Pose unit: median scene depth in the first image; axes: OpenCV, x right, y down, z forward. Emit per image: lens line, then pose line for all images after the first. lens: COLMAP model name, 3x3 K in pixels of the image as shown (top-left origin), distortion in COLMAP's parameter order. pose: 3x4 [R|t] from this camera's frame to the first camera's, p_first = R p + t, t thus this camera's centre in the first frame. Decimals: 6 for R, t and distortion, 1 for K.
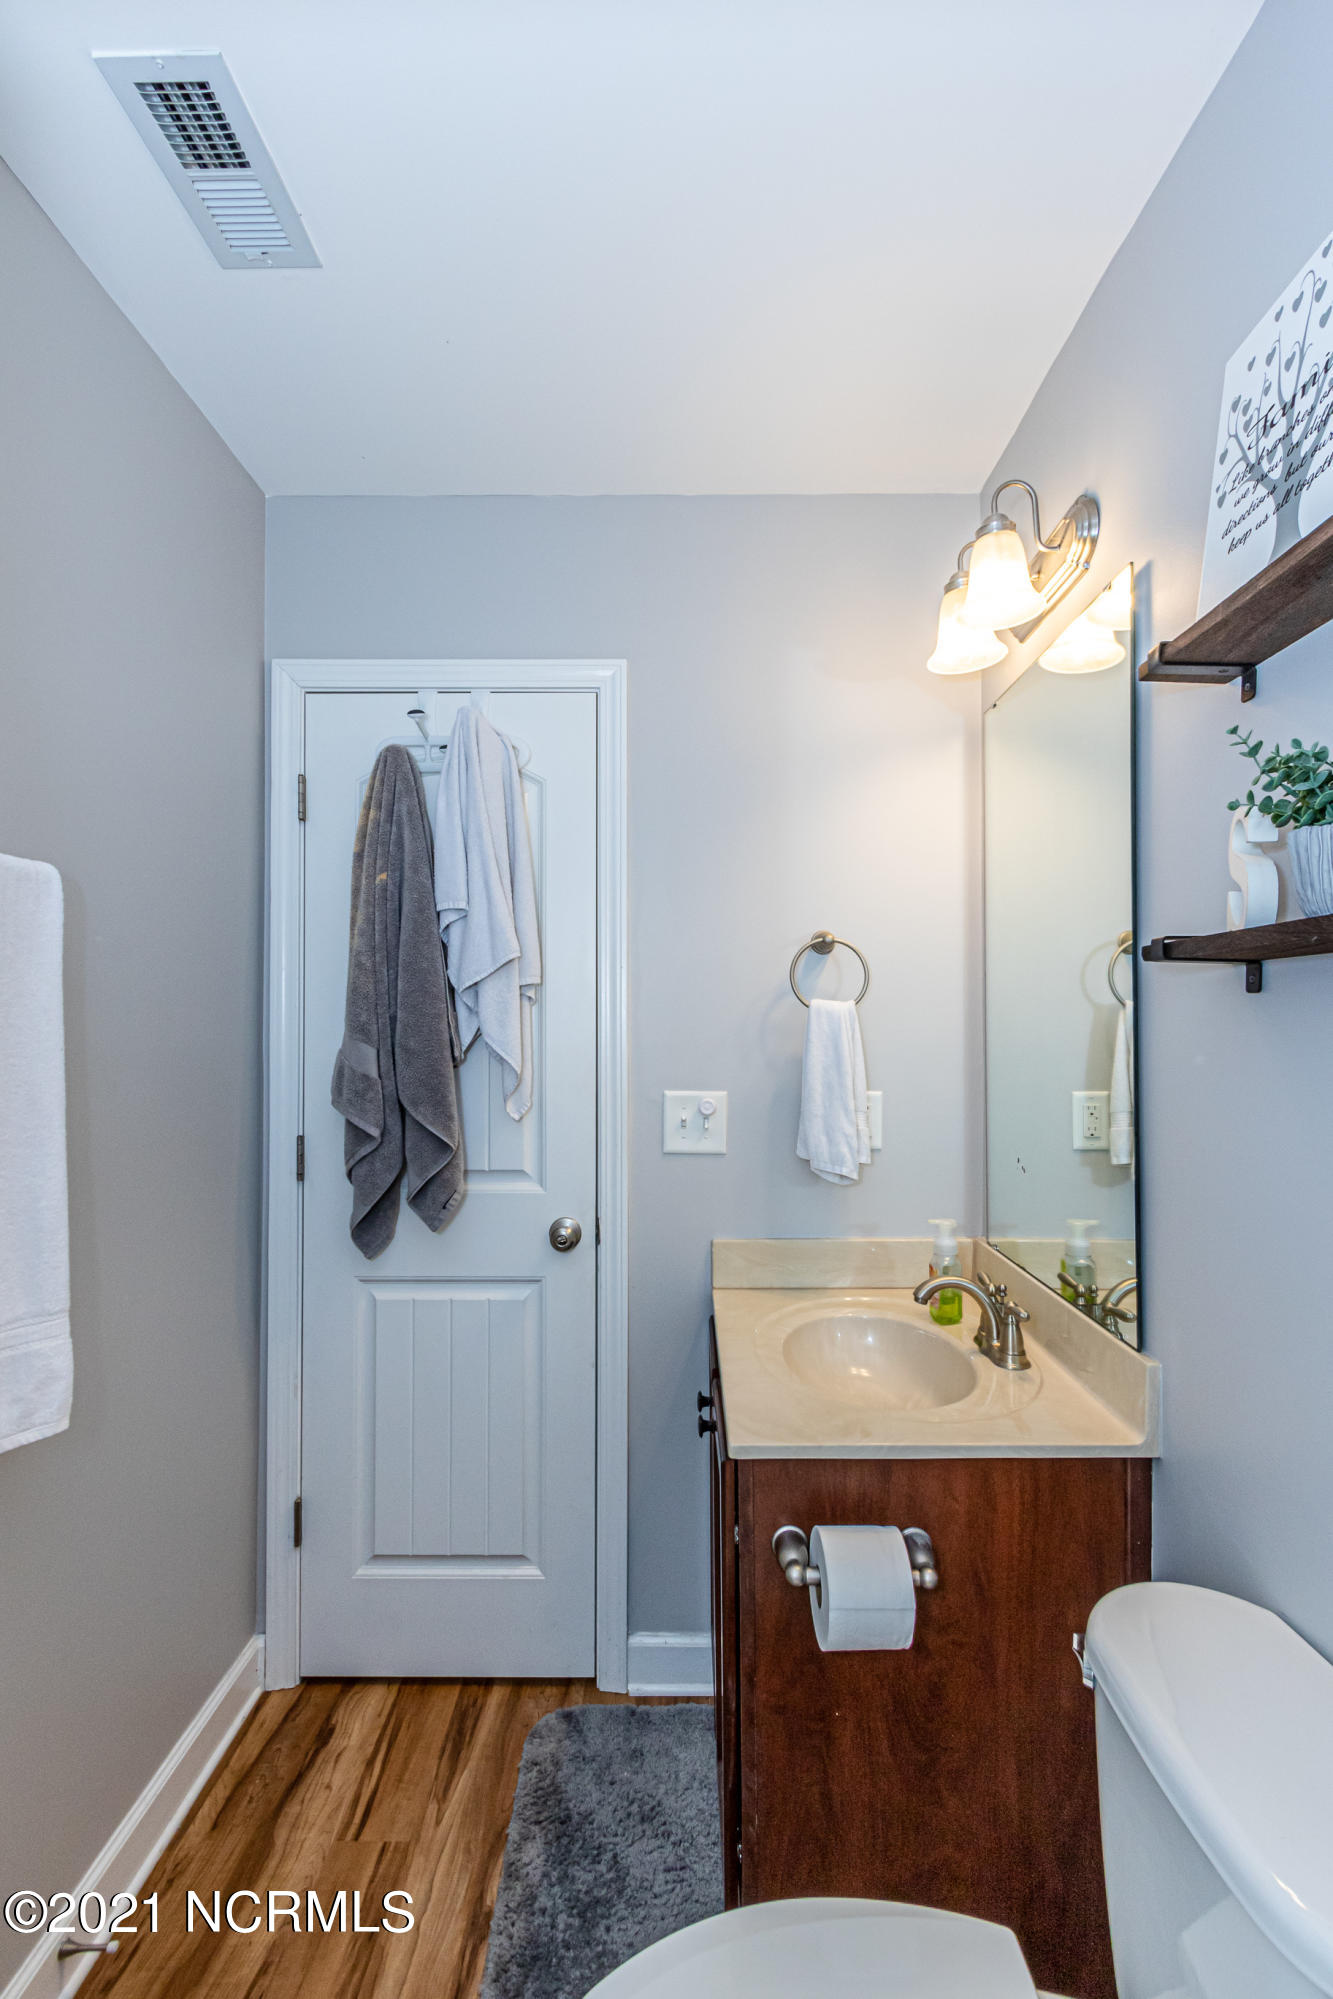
lens RADIAL K [[954.2, 0, 673.6], [0, 954.2, 1083.6], [0, 0, 1]] dist [0.002306, -0.000328]
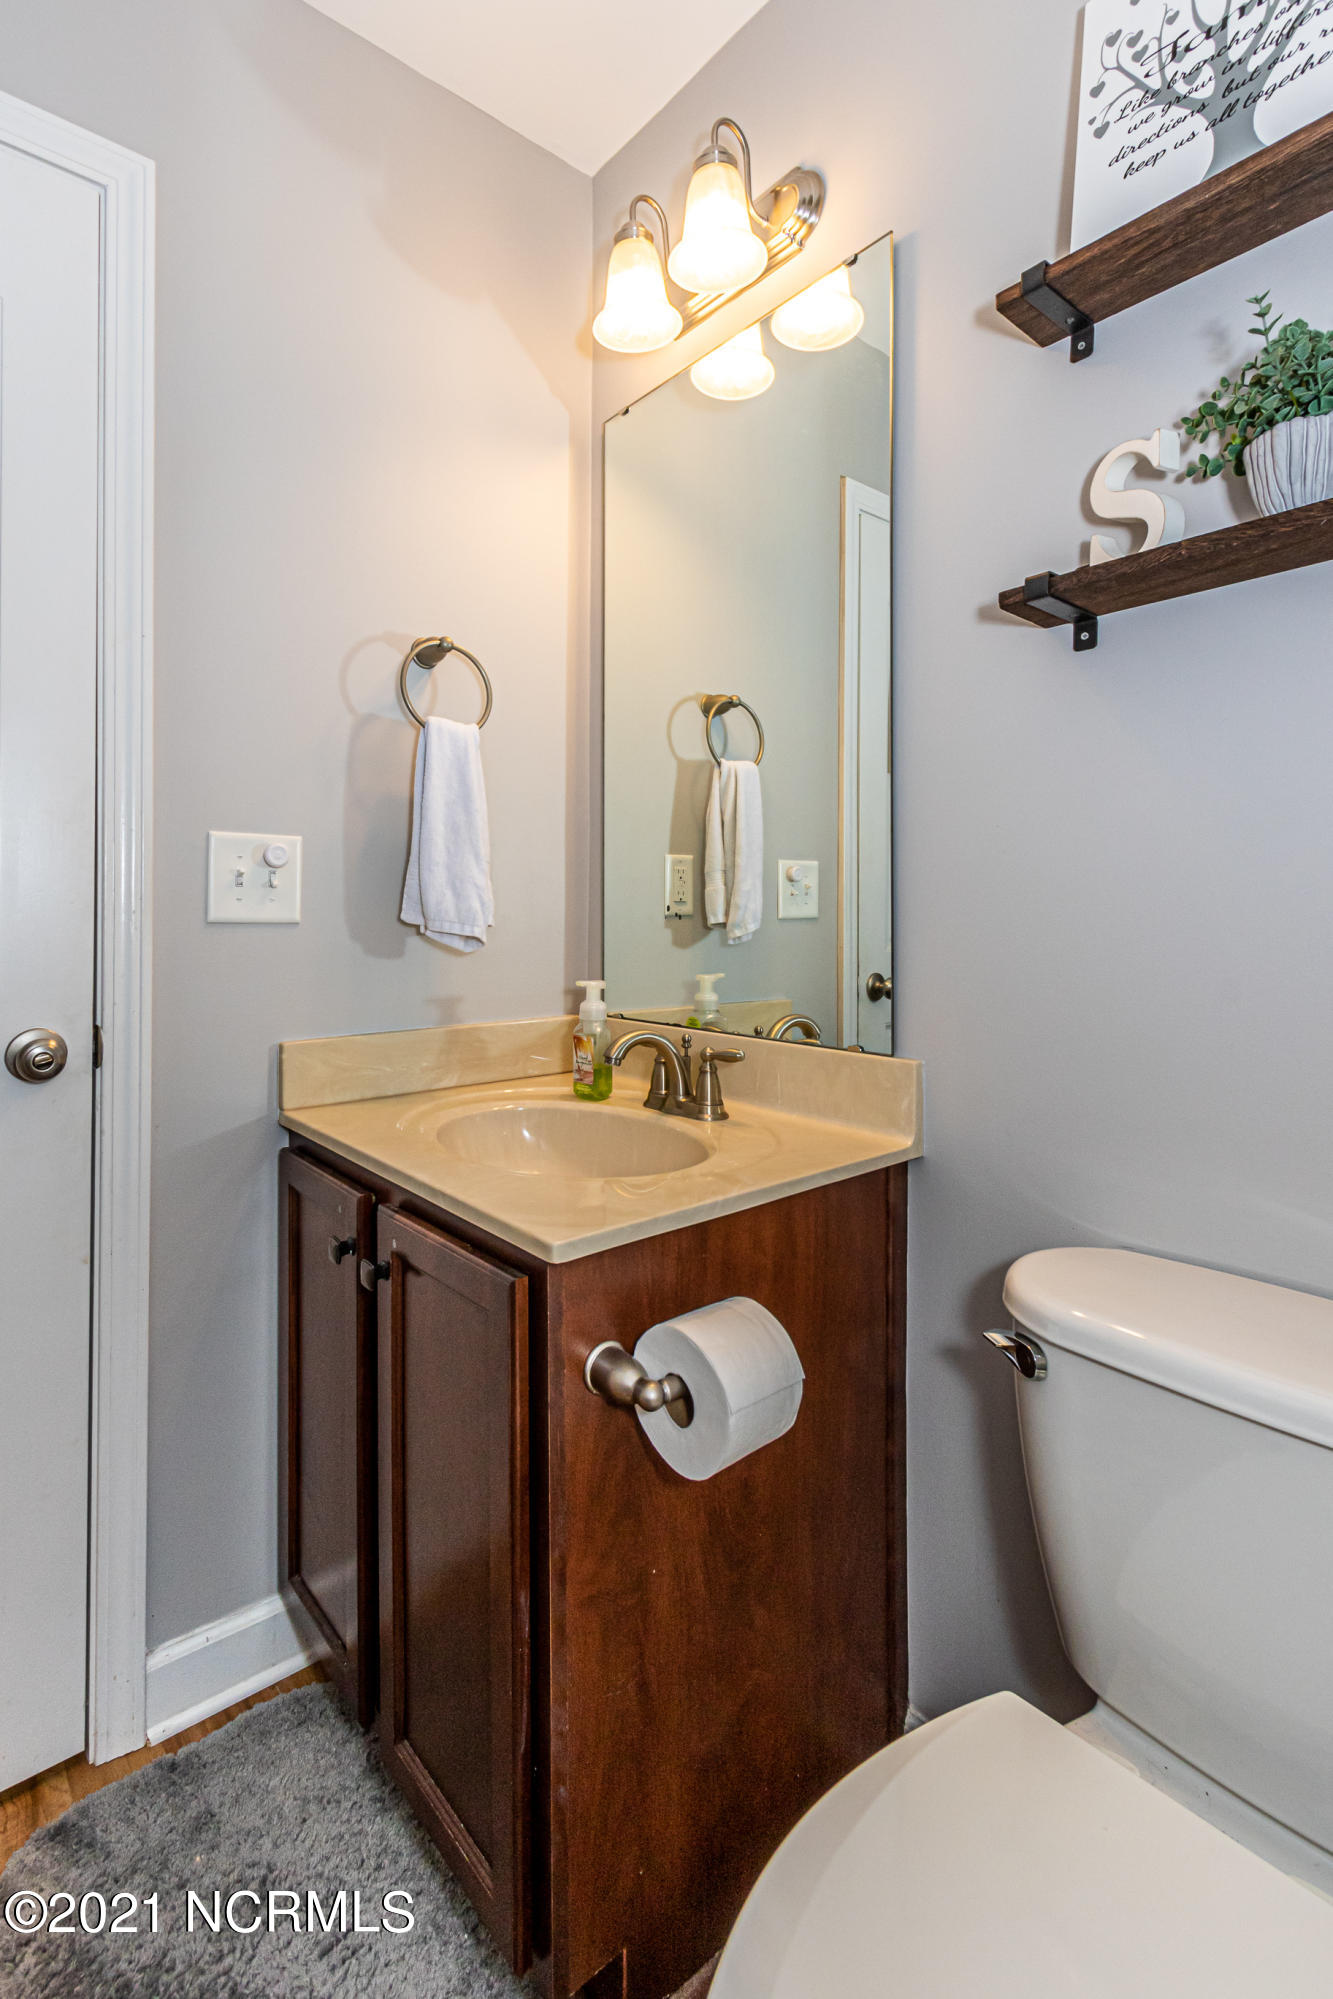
lens RADIAL K [[941.4, 0, 657.5], [0, 941.4, 953.6], [0, 0, 1]] dist [0.004289, -0.000453]
pose [[0.759949, -0.024140, 0.649535, -0.229608], [0.036251, 0.999329, -0.005273, 0.123100], [-0.648972, 0.027554, 0.760314, 0.301096]]
